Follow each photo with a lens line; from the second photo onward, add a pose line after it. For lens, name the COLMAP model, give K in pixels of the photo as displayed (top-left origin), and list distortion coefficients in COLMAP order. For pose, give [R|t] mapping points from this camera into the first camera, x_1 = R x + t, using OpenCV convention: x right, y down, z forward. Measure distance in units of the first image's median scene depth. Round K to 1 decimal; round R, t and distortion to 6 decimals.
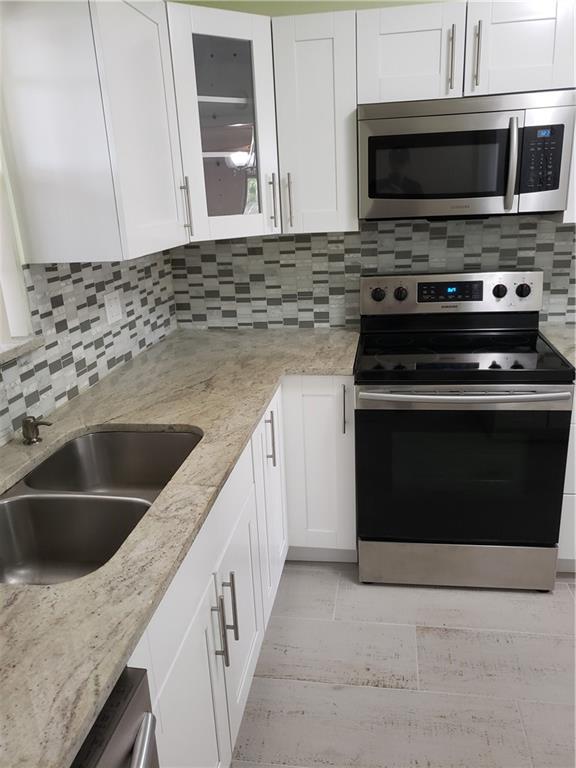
lens RADIAL K [[596.3, 0, 291.7], [0, 596.3, 389.3], [0, 0, 1]] dist [0.025192, -0.023536]
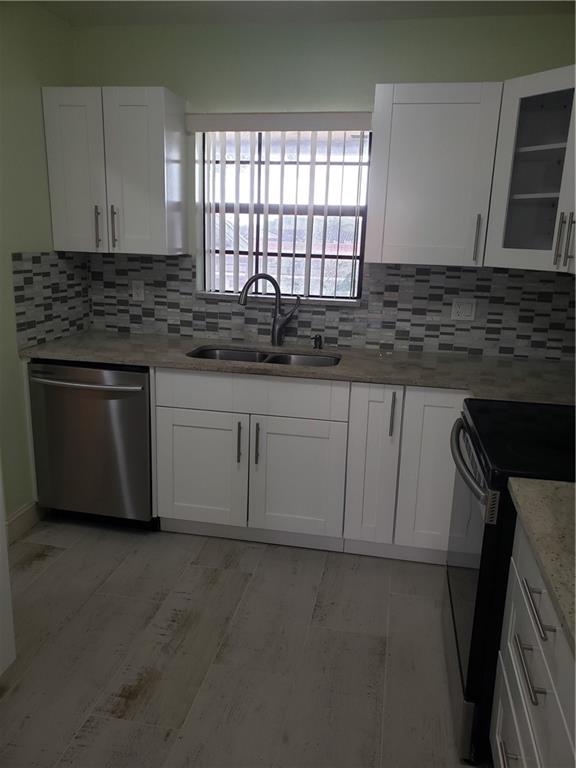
lens RADIAL K [[596.3, 0, 284.9], [0, 596.3, 391.0], [0, 0, 1]] dist [0.025192, -0.023536]
pose [[-0.037581, 0.293485, -0.955225, 0.983523], [-0.342990, 0.894041, 0.288181, -0.207996], [0.938587, 0.338463, 0.067063, 0.556890]]
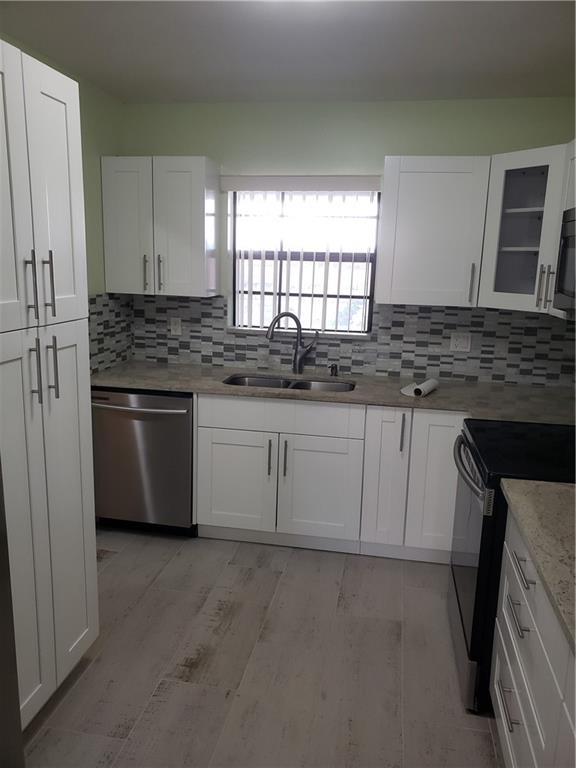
lens RADIAL K [[596.3, 0, 283.6], [0, 596.3, 391.3], [0, 0, 1]] dist [0.025192, -0.023536]
pose [[-0.029287, 0.256689, -0.966050, 1.163190], [-0.341286, 0.905818, 0.251031, -0.237033], [0.939503, 0.337052, 0.061076, 0.483753]]
